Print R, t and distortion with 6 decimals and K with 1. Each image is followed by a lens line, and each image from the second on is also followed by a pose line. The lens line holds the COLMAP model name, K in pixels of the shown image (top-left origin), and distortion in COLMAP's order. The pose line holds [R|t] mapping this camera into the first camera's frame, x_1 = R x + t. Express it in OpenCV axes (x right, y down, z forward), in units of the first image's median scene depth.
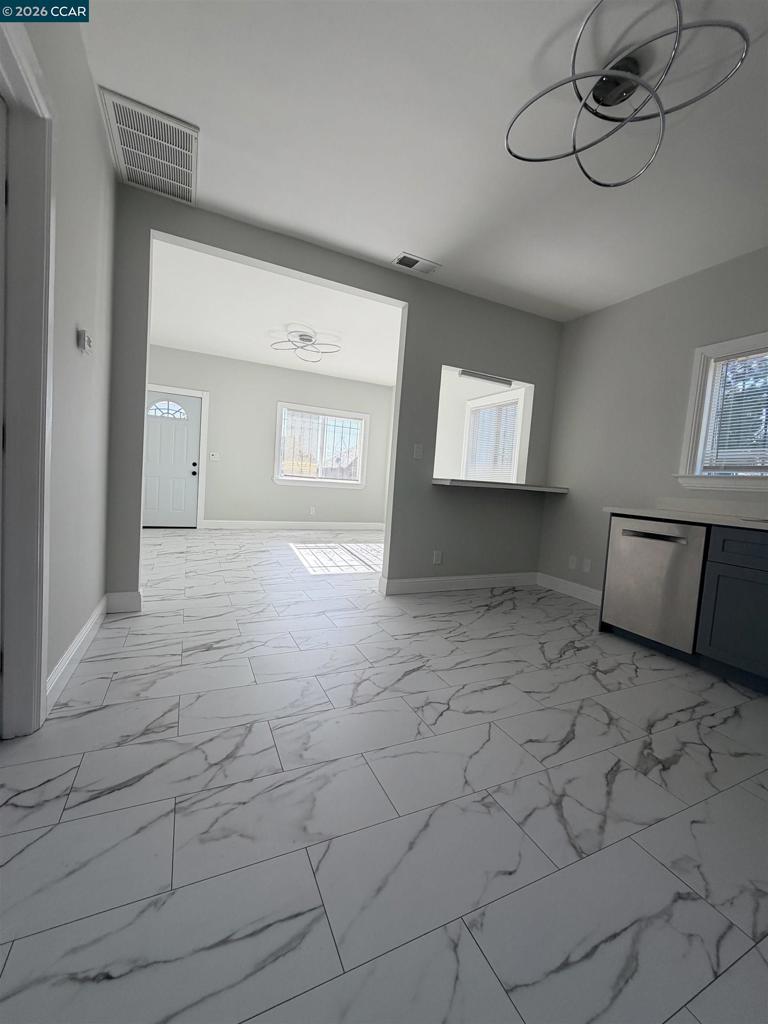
lens RADIAL K [[408.2, 0, 384.0], [0, 408.2, 512.0], [0, 0, 1]] dist [0.000875, 0.000232]
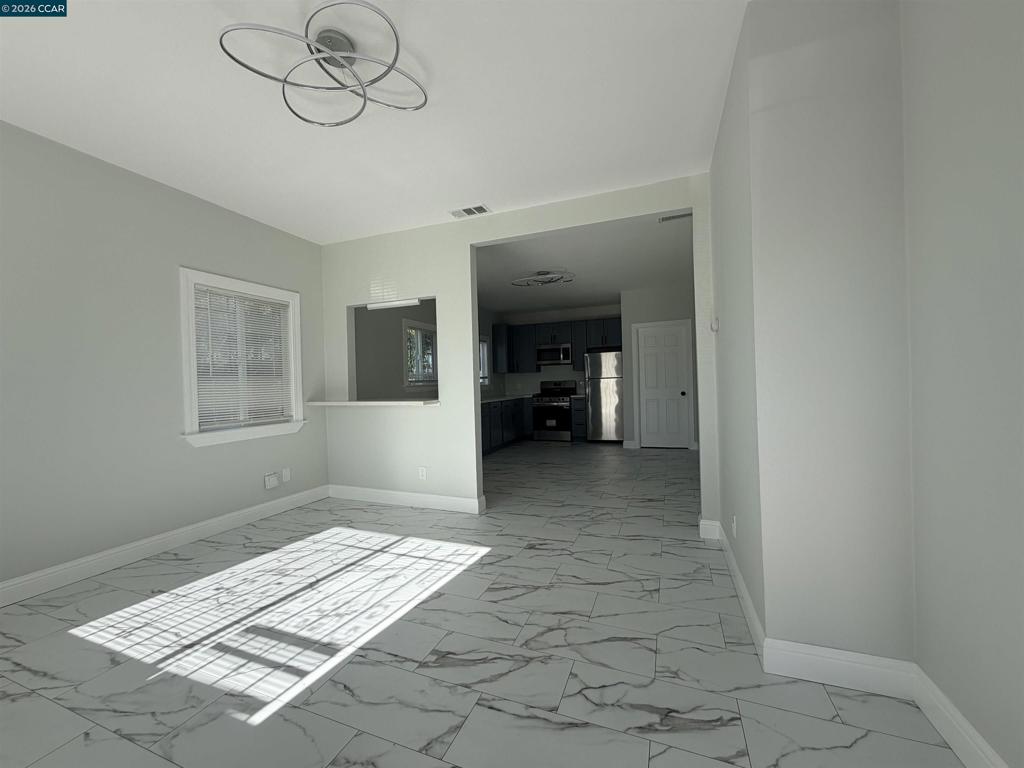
lens RADIAL K [[408.2, 0, 506.6], [0, 408.2, 386.9], [0, 0, 1]] dist [0.000875, 0.000232]
pose [[-0.676482, -0.053835, 0.734489, -0.974564], [0.030537, 0.994416, 0.101012, -0.275640], [-0.735826, 0.090762, -0.671061, 1.975171]]
